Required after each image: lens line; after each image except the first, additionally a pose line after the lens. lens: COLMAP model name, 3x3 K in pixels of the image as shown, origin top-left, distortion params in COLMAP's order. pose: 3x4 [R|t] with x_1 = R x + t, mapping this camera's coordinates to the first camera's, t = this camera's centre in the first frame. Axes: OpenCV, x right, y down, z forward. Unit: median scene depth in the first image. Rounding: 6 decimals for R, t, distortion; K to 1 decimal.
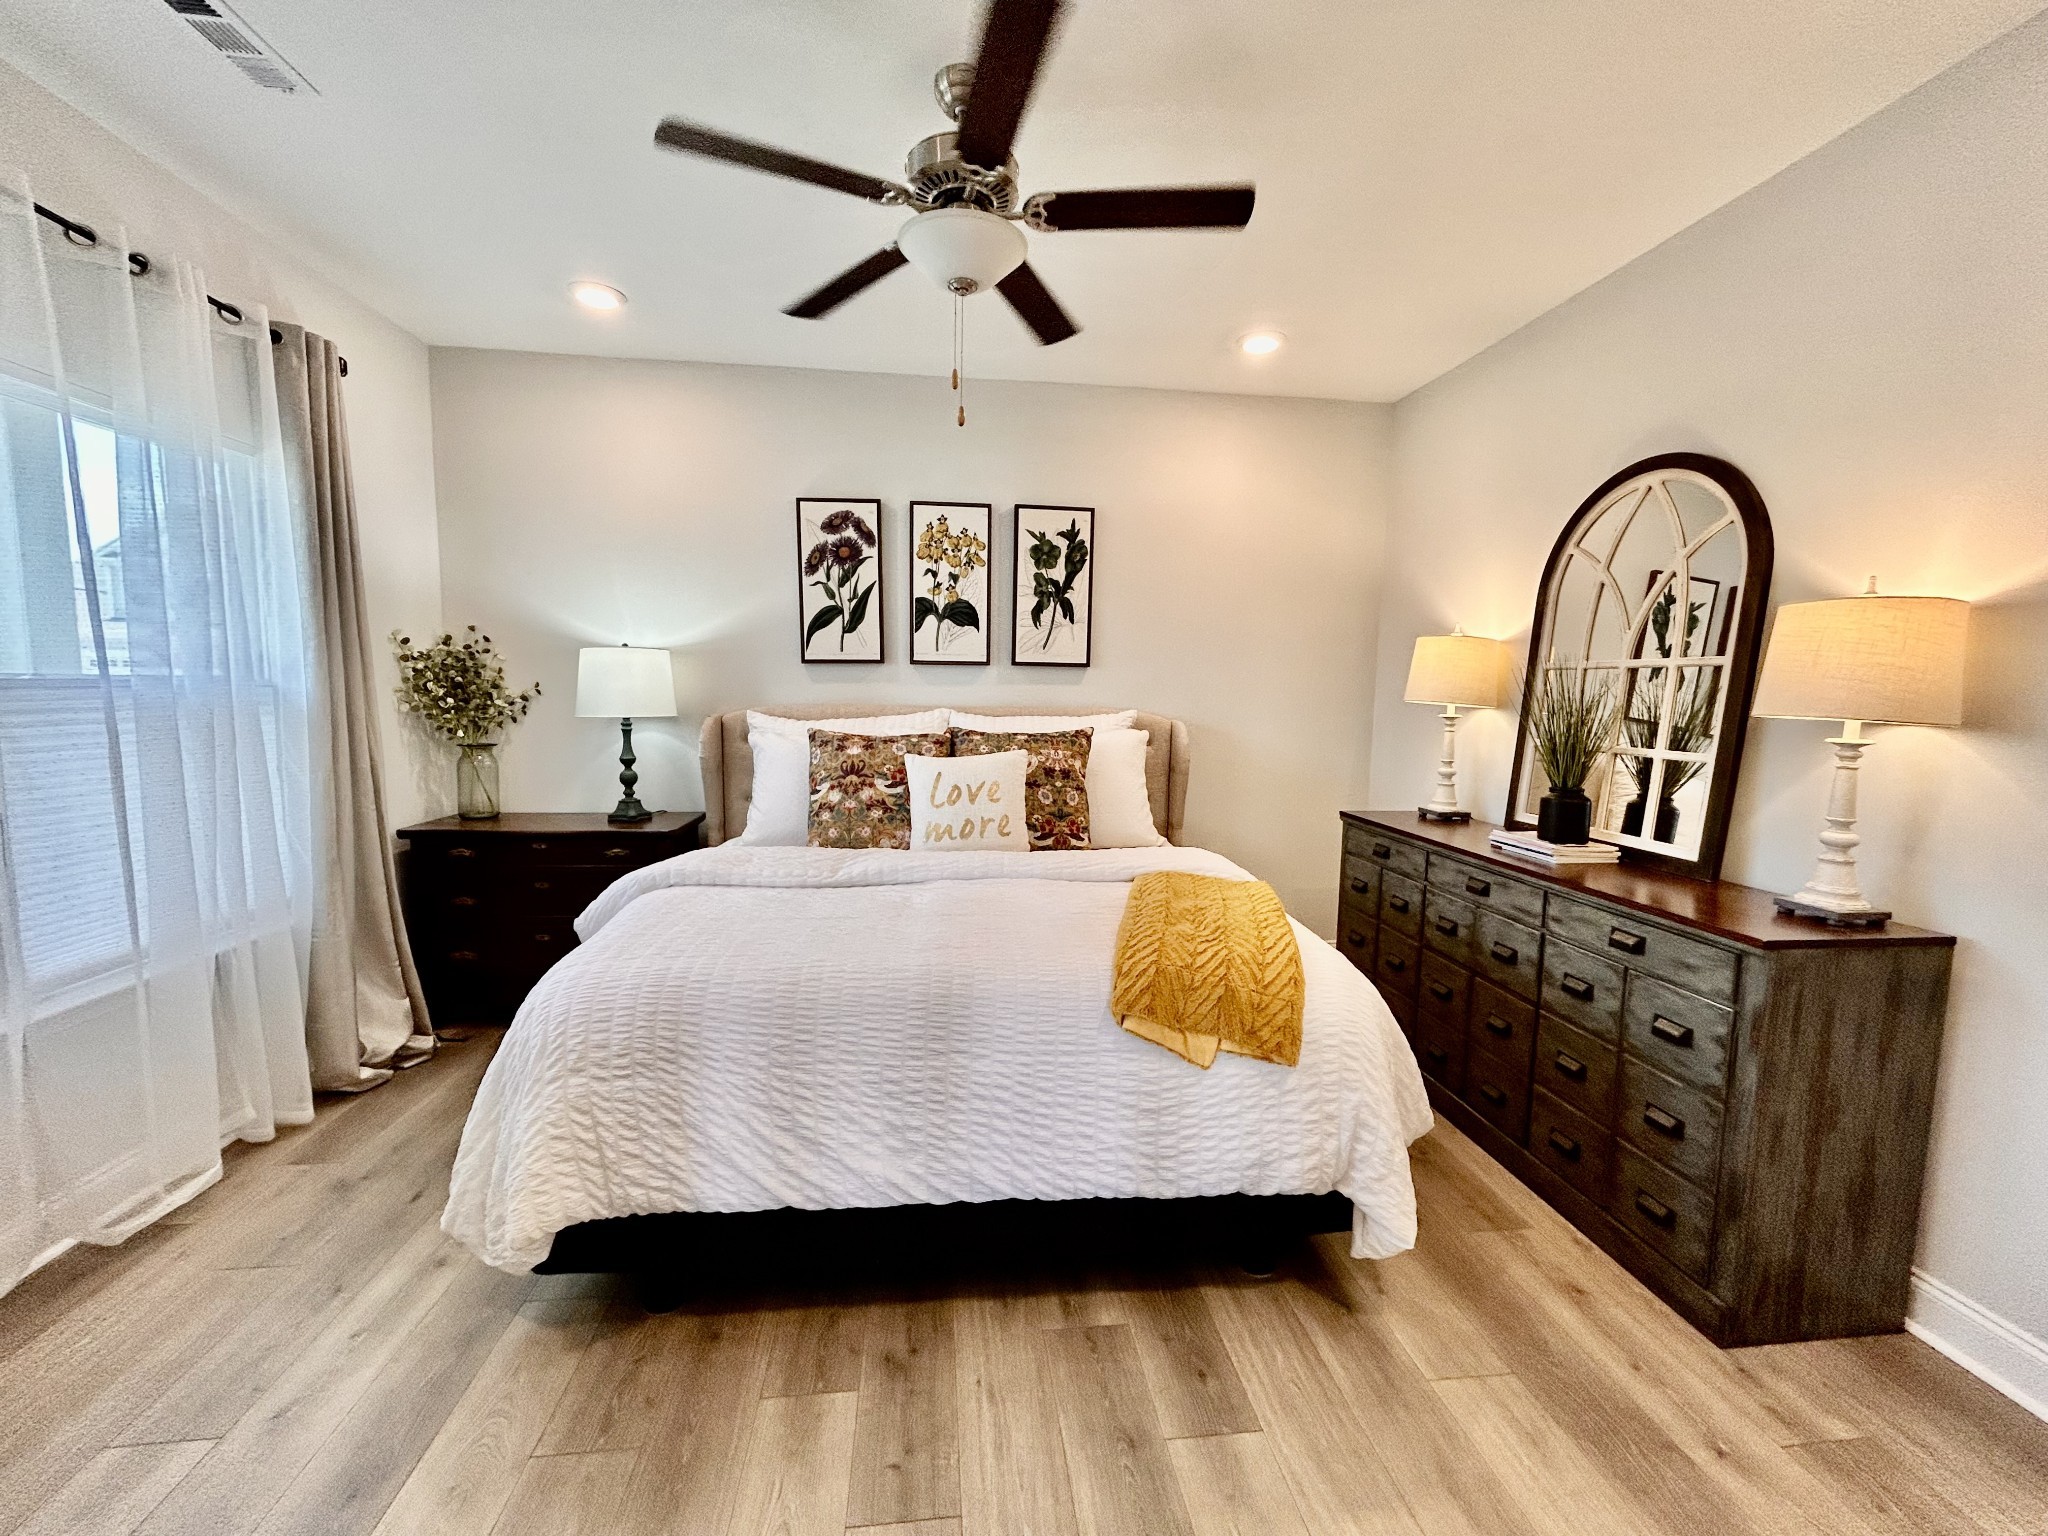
lens RADIAL K [[828.5, 0, 1024.9], [0, 828.5, 767.1], [0, 0, 1]] dist [0.002999, 0.000134]
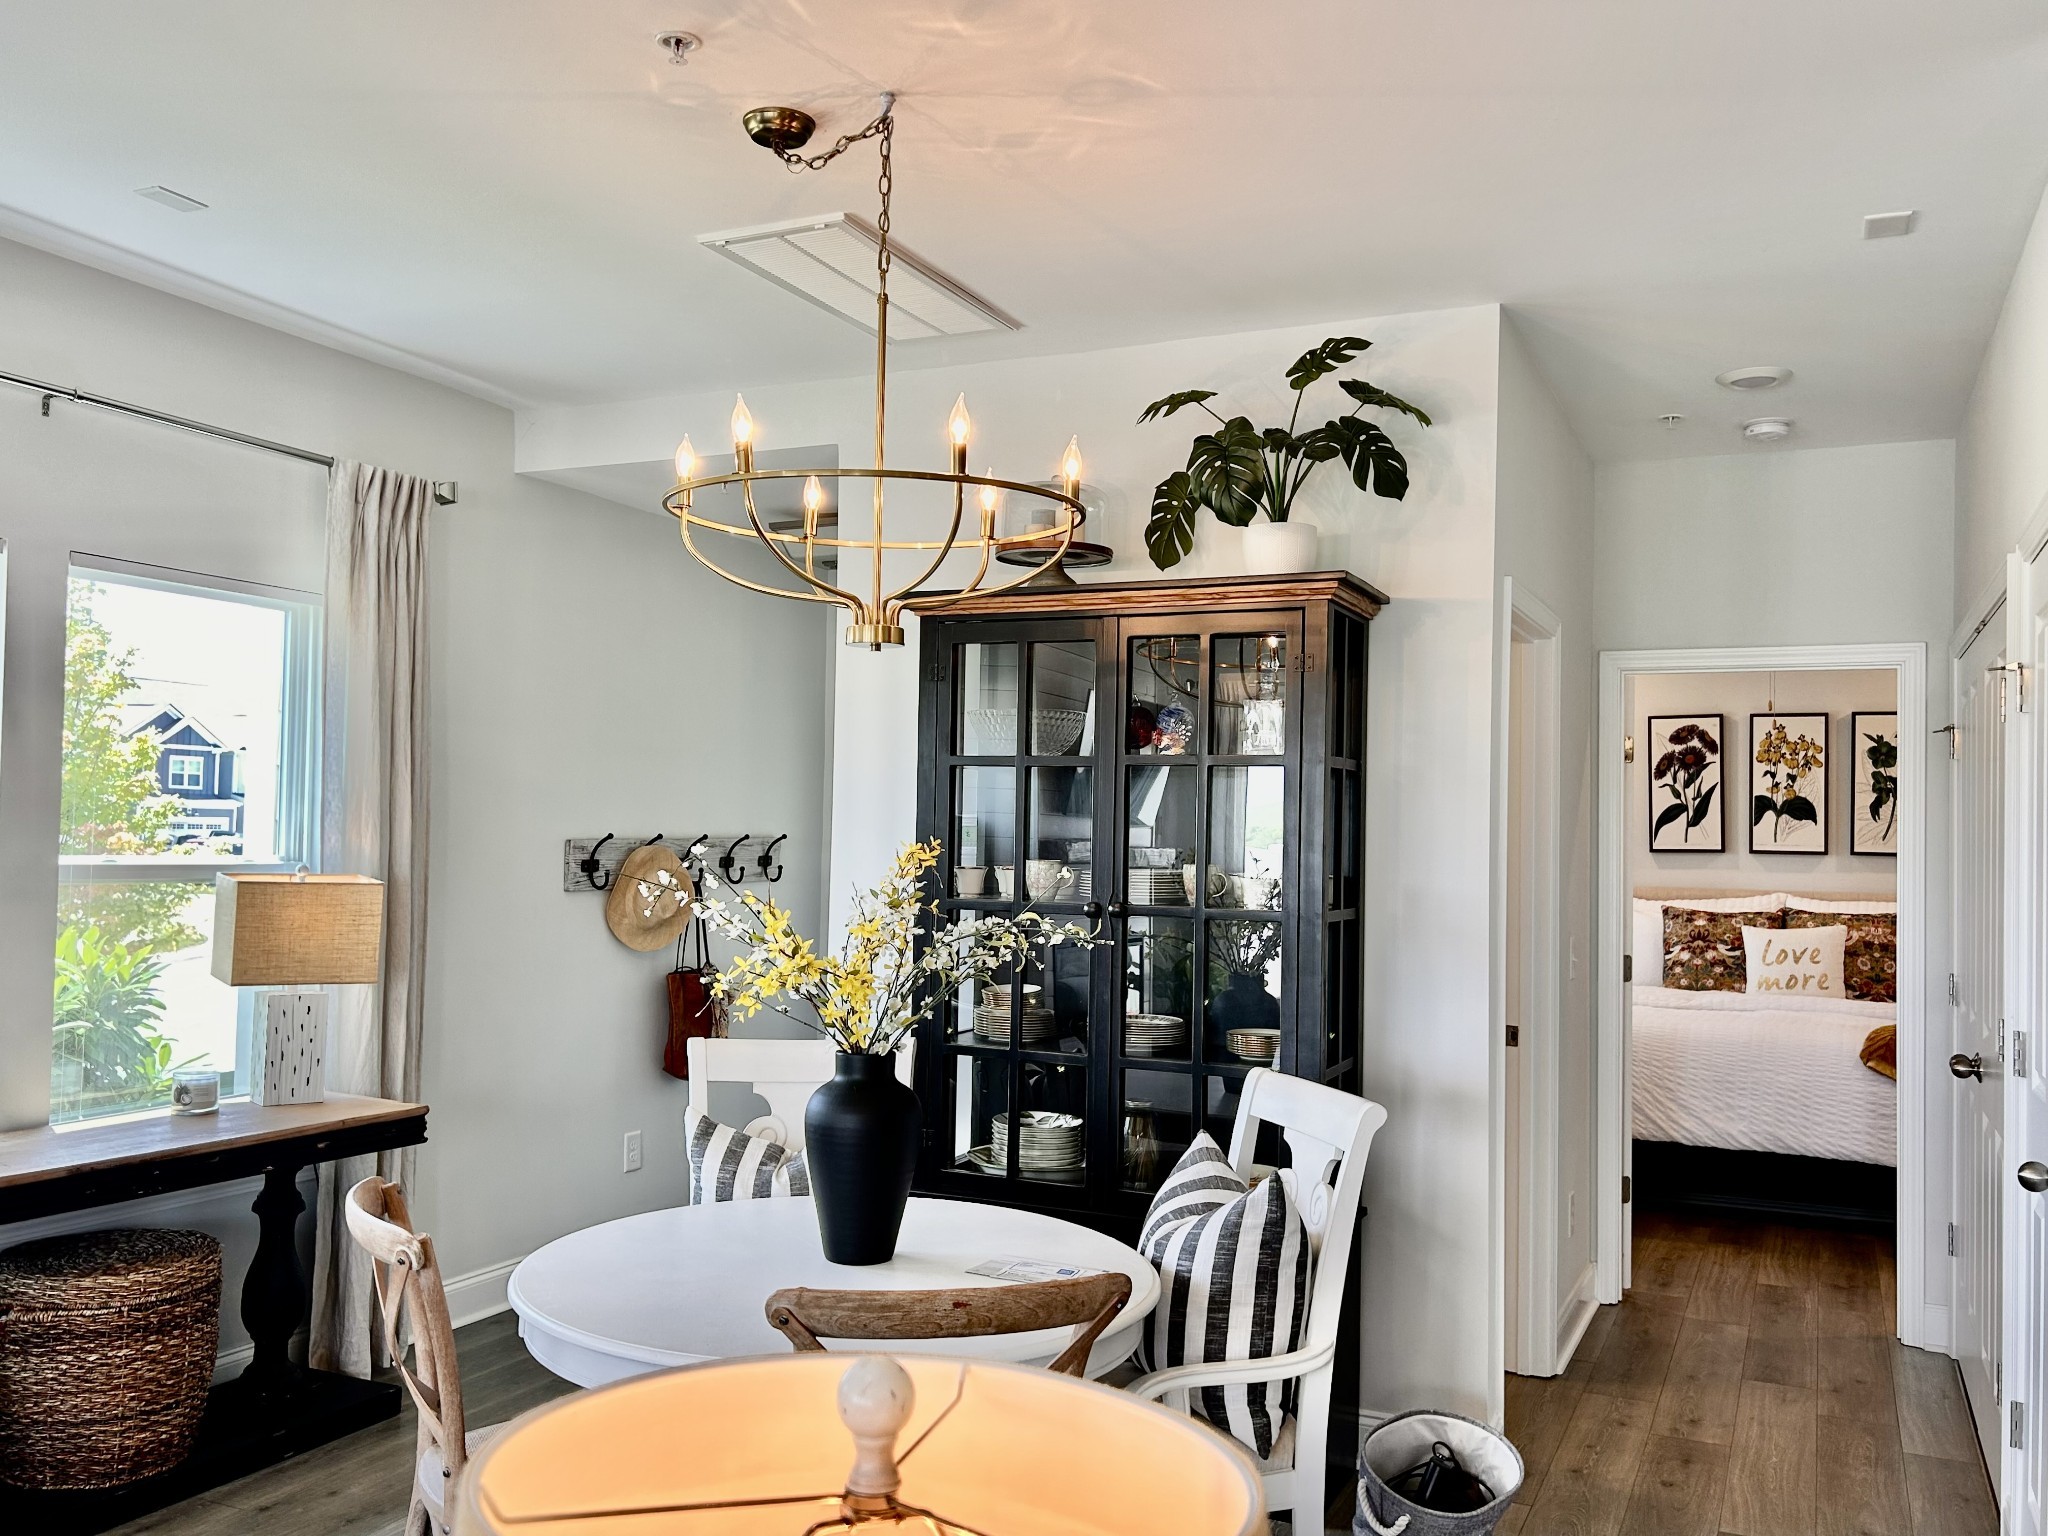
lens RADIAL K [[1727.8, 0, 1031.5], [0, 1727.8, 779.6], [0, 0, 1]] dist [0.069697, -0.093084]
pose [[0.855621, -0.015688, -0.517365, 0.283693], [-0.057640, 0.990436, -0.125358, 0.145322], [0.514383, 0.137080, 0.846534, -1.701839]]
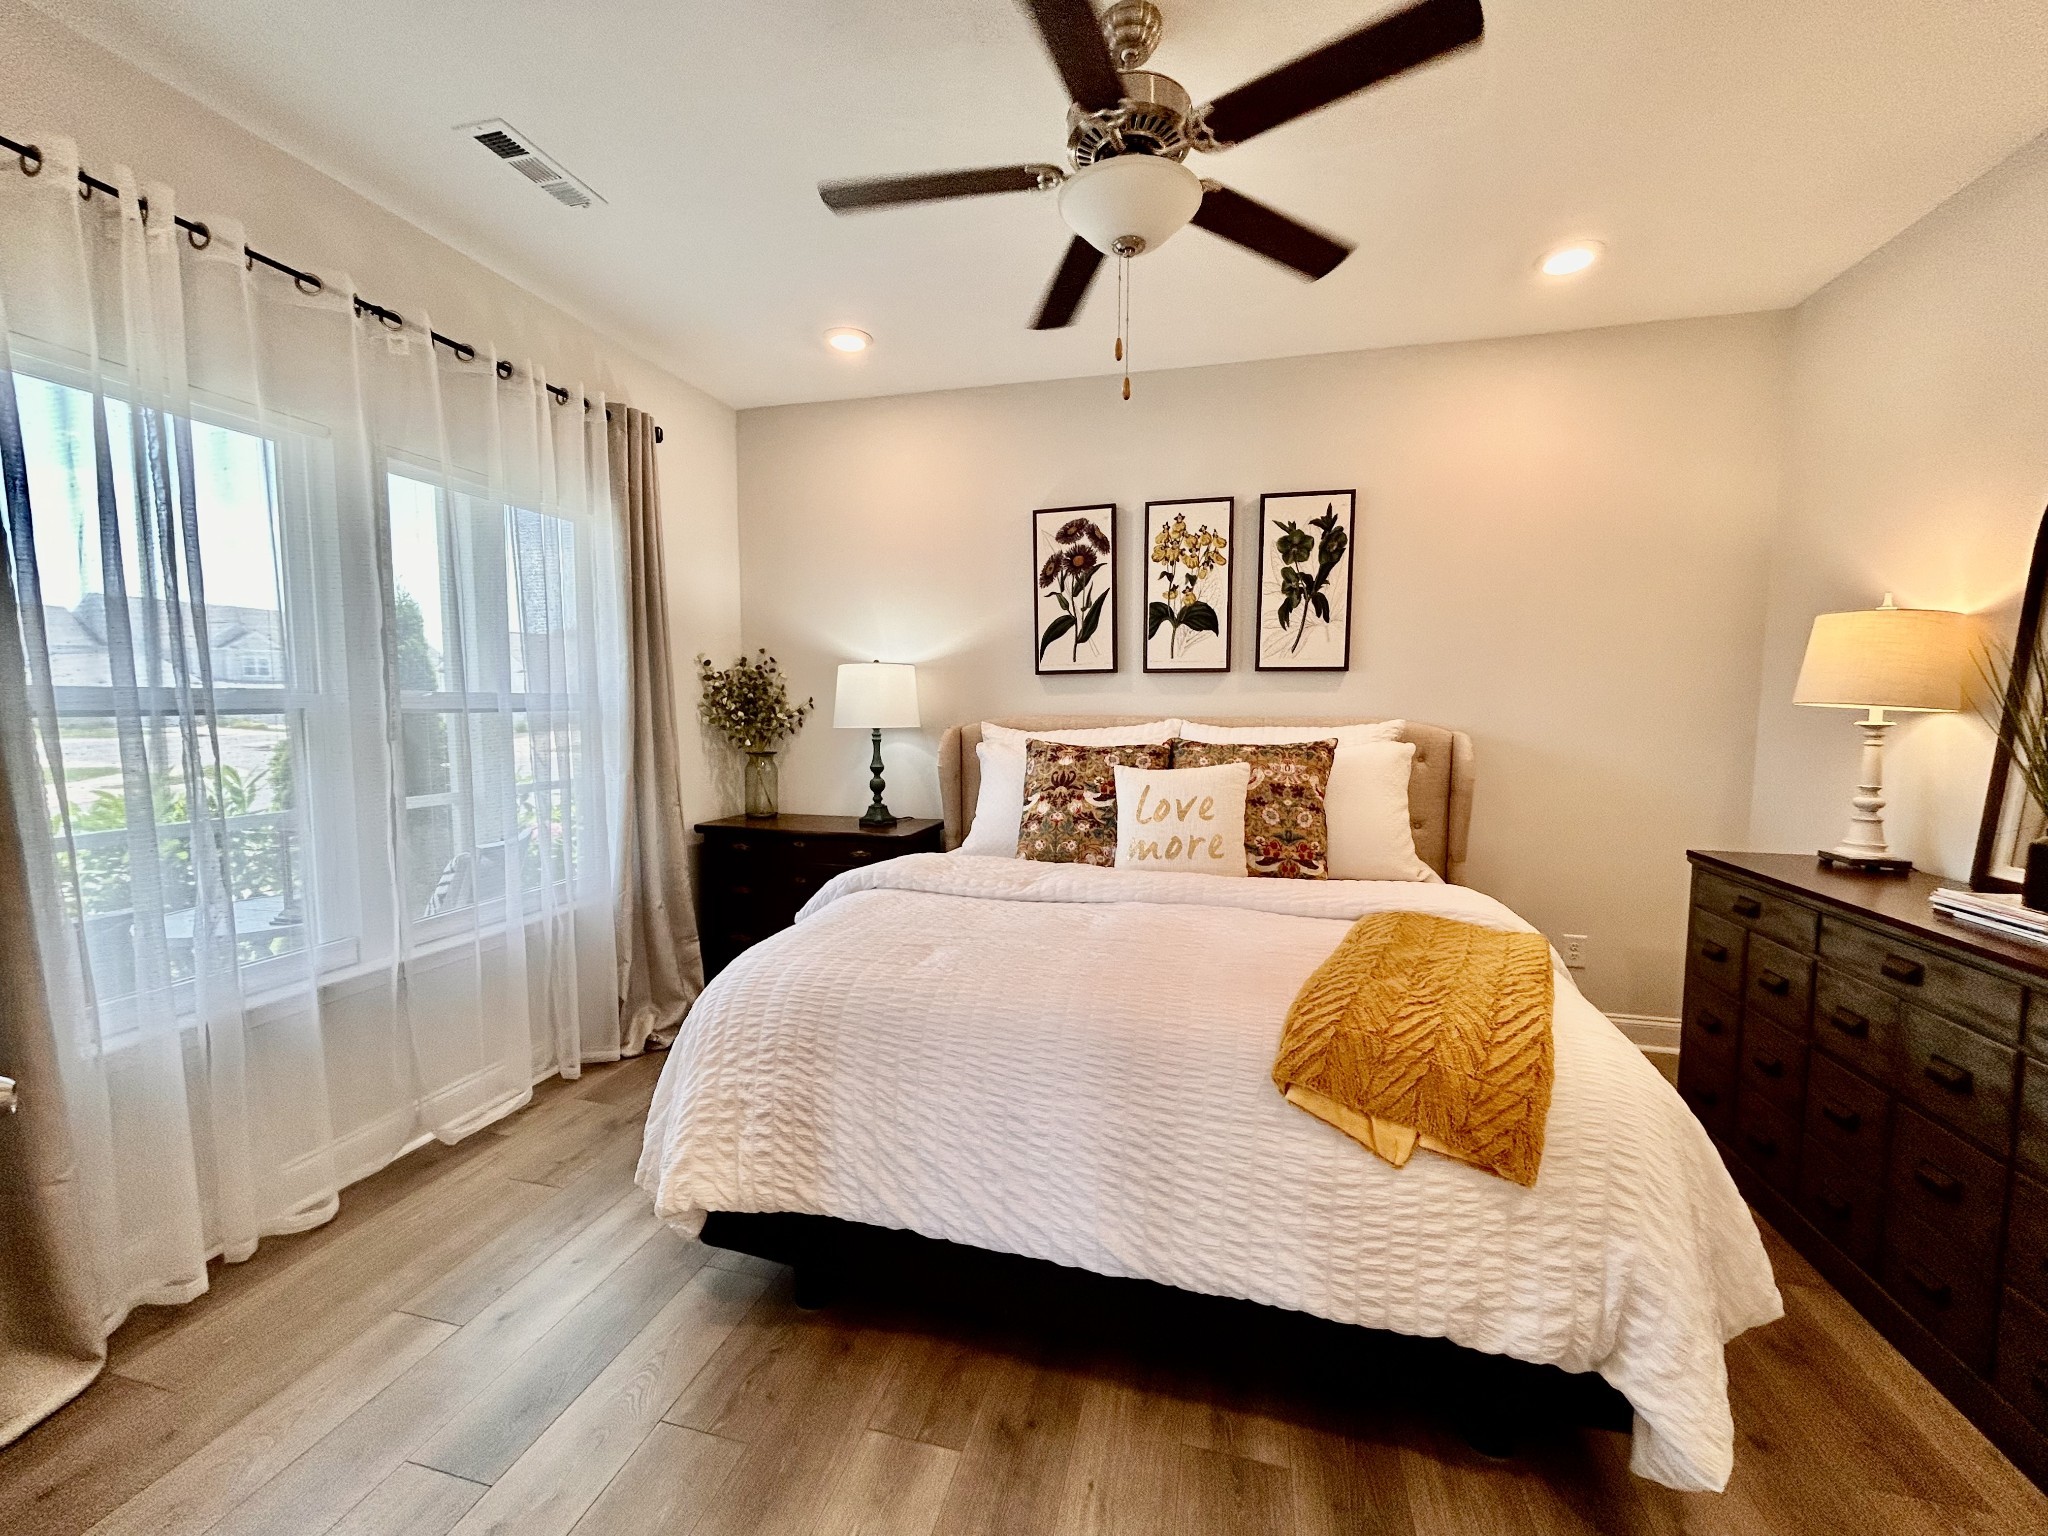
lens RADIAL K [[828.5, 0, 1024.9], [0, 828.5, 767.1], [0, 0, 1]] dist [0.002999, 0.000134]
pose [[0.931986, 0.015134, -0.362177, 0.088900], [-0.023343, 0.999560, -0.018301, 0.005121], [0.361741, 0.025511, 0.931930, 0.072885]]
